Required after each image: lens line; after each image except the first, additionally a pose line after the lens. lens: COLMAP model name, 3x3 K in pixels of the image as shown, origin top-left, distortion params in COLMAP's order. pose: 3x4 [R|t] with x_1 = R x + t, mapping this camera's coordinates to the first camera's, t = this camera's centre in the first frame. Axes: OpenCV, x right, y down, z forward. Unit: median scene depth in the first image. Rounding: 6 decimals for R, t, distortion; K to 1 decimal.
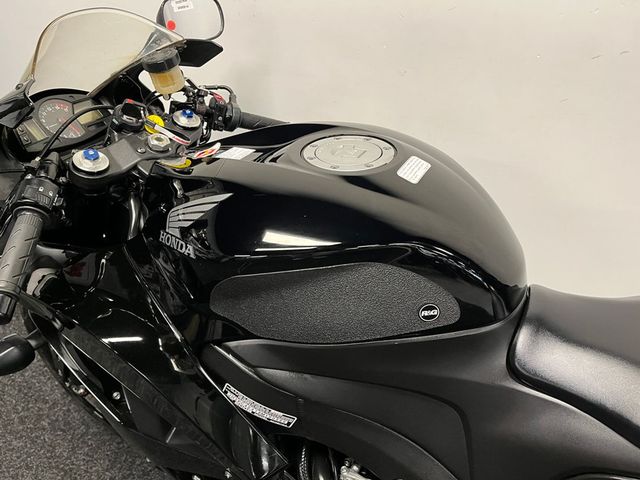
lens RADIAL K [[478.0, 0, 320.0], [0, 478.0, 240.0], [0, 0, 1]] dist [0.092187, -0.132663]
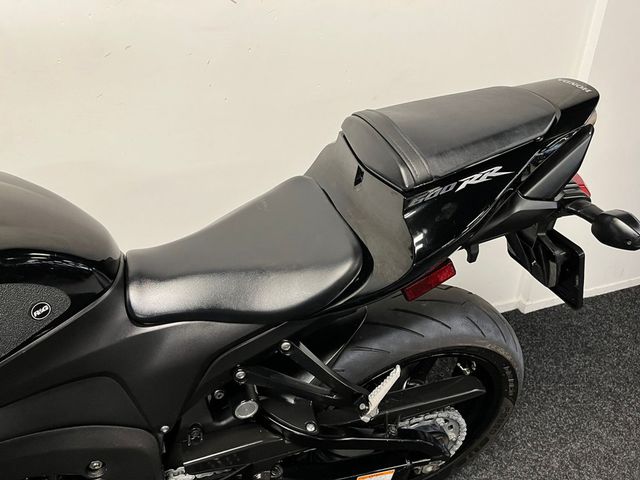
lens RADIAL K [[478.0, 0, 320.0], [0, 478.0, 240.0], [0, 0, 1]] dist [0.092187, -0.132663]
pose [[0.685101, -0.380498, 0.621174, 0.035117], [0.370381, 0.916236, 0.152739, 0.066500], [-0.627259, 0.125430, 0.768644, -0.254745]]
